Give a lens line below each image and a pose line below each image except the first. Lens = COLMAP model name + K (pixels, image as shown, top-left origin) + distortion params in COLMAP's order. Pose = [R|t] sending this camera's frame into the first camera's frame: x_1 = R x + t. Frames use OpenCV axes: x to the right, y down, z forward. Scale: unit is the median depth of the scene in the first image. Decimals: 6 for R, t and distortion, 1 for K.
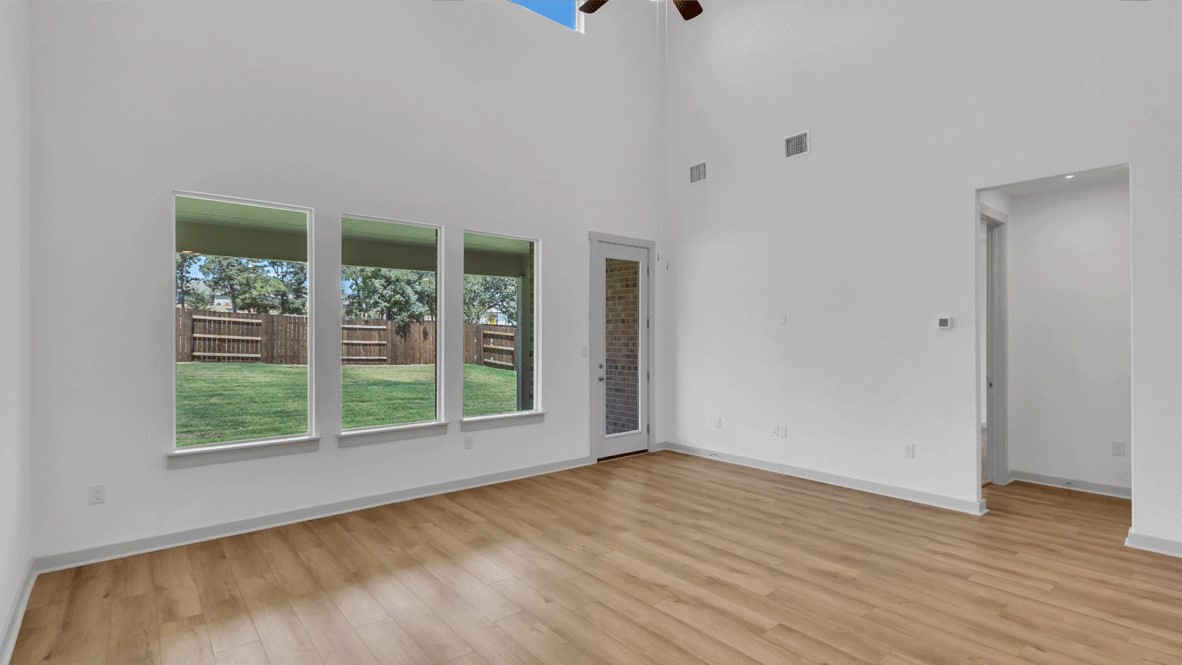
lens RADIAL K [[565.4, 0, 596.5], [0, 565.4, 322.8], [0, 0, 1]] dist [-0.002865, 0.000029]
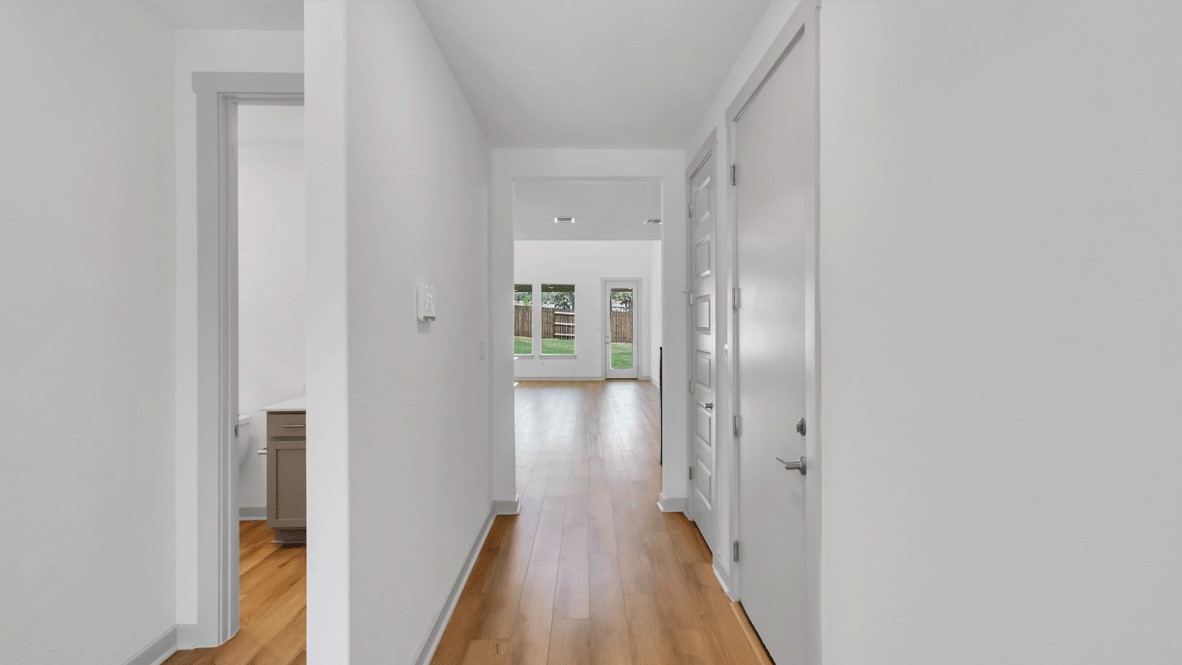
lens RADIAL K [[565.4, 0, 596.5], [0, 565.4, 322.8], [0, 0, 1]] dist [-0.002865, 0.000029]
pose [[0.777330, 0.001040, -0.629092, 0.820942], [0.011673, 0.999803, 0.016077, -0.010083], [0.628984, -0.019840, 0.777165, -0.454504]]
